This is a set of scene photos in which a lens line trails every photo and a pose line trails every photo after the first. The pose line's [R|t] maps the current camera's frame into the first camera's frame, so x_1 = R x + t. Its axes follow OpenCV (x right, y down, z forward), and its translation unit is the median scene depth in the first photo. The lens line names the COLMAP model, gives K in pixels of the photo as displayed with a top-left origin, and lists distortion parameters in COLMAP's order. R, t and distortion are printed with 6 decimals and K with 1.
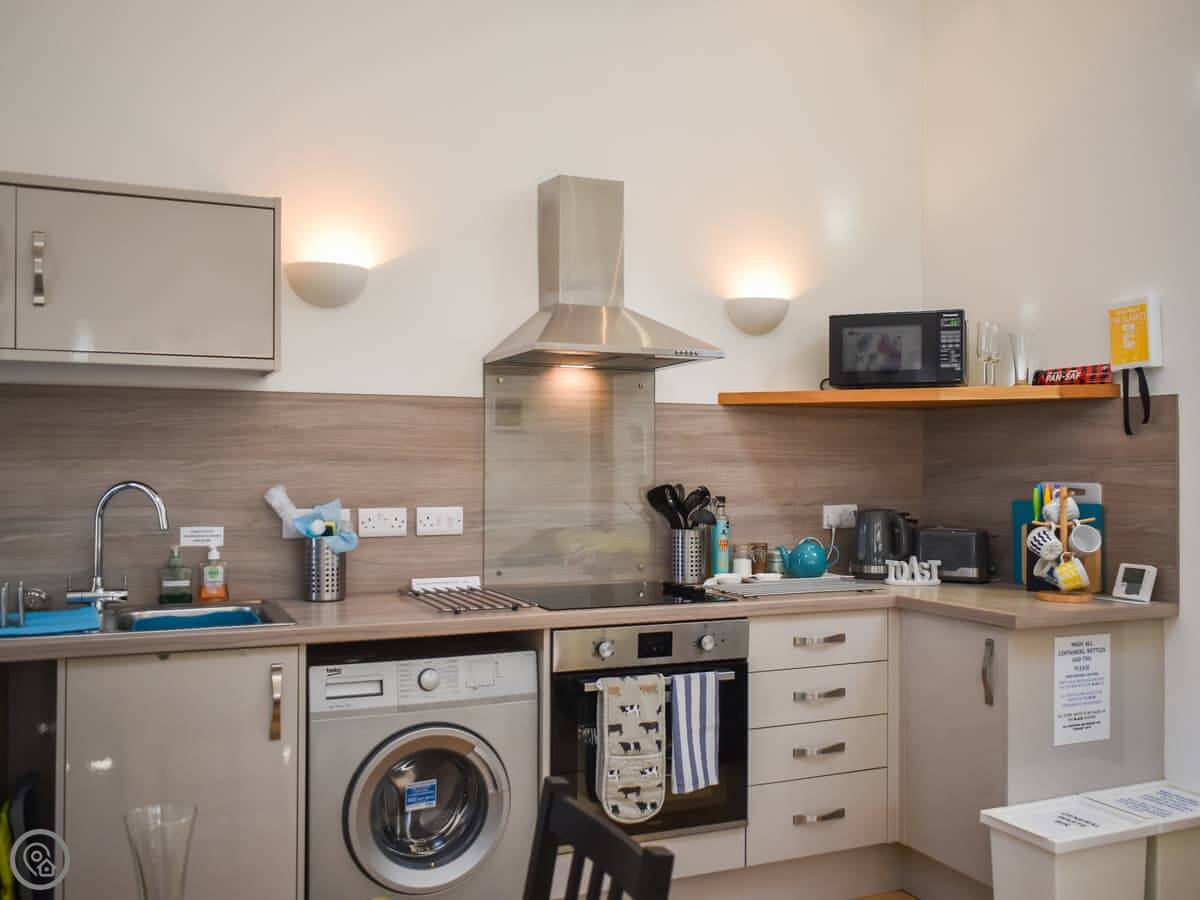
lens RADIAL K [[1062.0, 0, 599.9], [0, 1062.0, 475.6], [0, 0, 1]] dist [-0.002446, 0.000651]
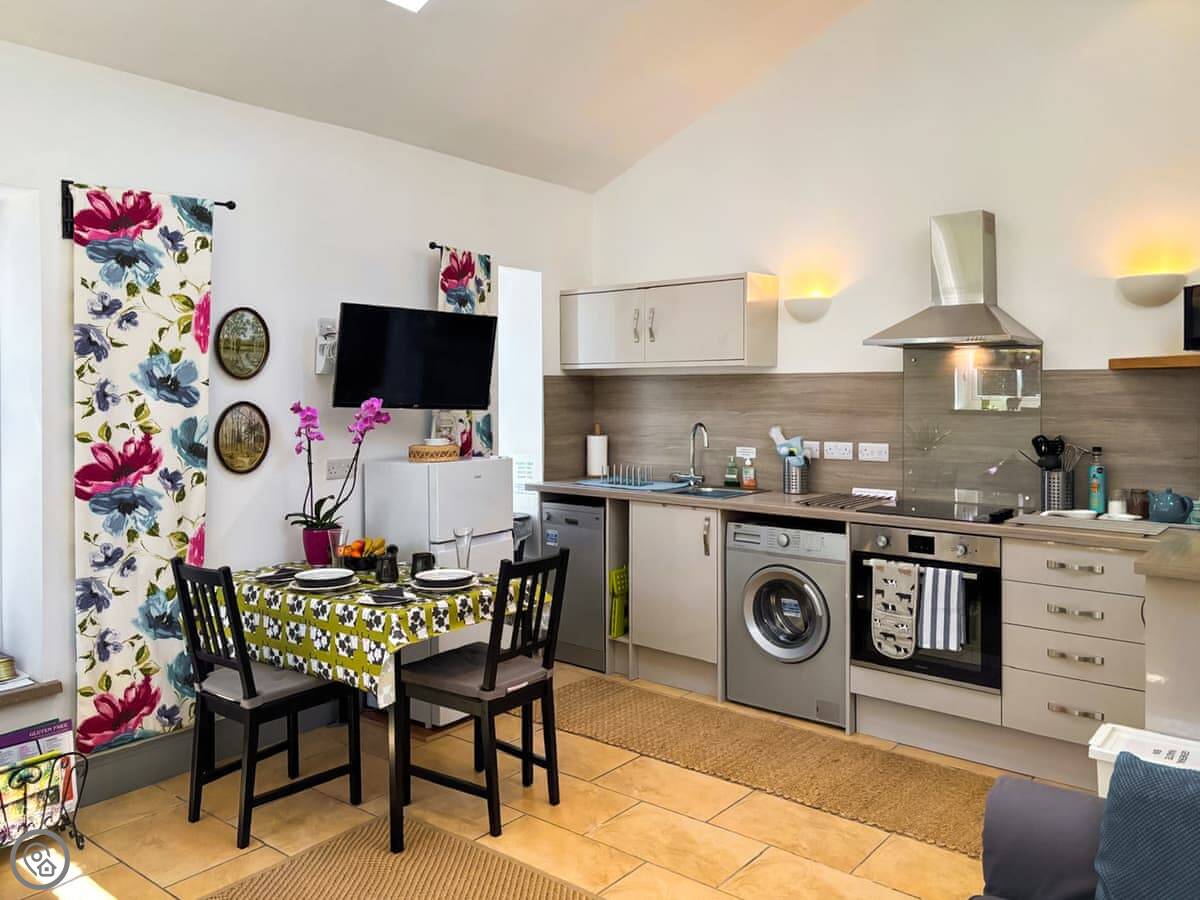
lens RADIAL K [[916.2, 0, 600.5], [0, 916.2, 428.5], [0, 0, 1]] dist [0.007109, 0.003304]
pose [[0.457346, 0.034043, -0.888637, 0.922001], [-0.010590, 0.999405, 0.032837, -0.034245], [0.889226, -0.005607, 0.457434, 0.035418]]
